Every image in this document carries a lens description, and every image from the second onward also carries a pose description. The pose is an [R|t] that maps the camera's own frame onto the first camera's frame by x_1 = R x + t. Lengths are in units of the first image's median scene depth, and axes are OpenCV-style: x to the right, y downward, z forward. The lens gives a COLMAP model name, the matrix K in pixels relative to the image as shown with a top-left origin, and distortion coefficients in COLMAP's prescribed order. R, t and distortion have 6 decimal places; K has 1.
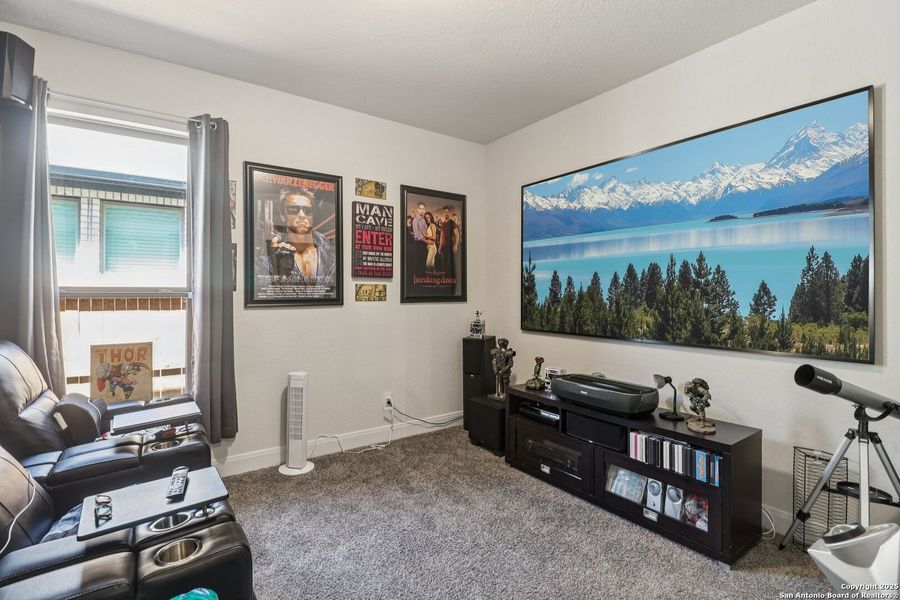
lens RADIAL K [[425.7, 0, 446.4], [0, 425.7, 297.3], [0, 0, 1]] dist [0.000886, -0.012517]
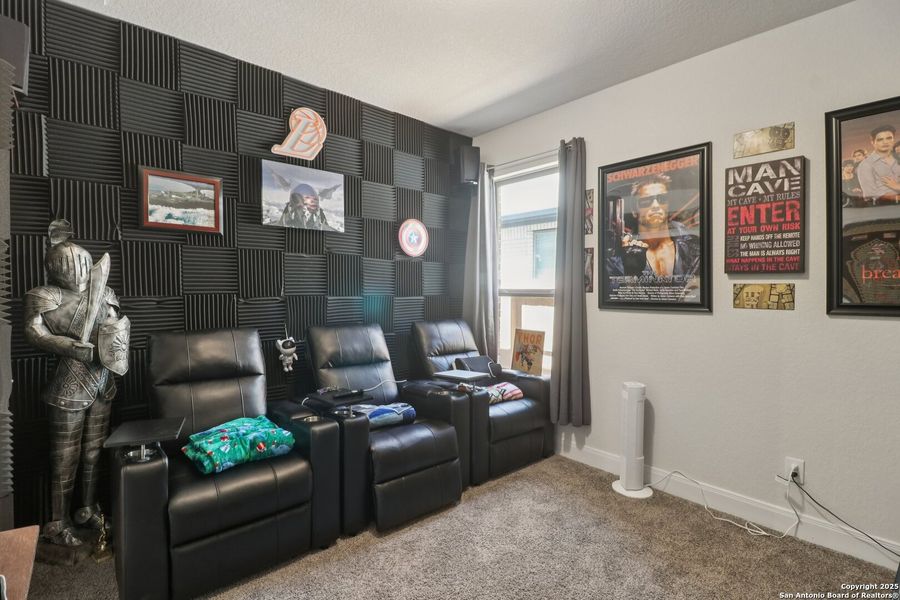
lens RADIAL K [[425.7, 0, 446.4], [0, 425.7, 297.3], [0, 0, 1]] dist [0.000886, -0.012517]
pose [[0.091323, 0.010153, -0.995770, 0.456559], [-0.029144, 0.999547, 0.007519, 0.000103], [0.995395, 0.028334, 0.091578, 0.466514]]
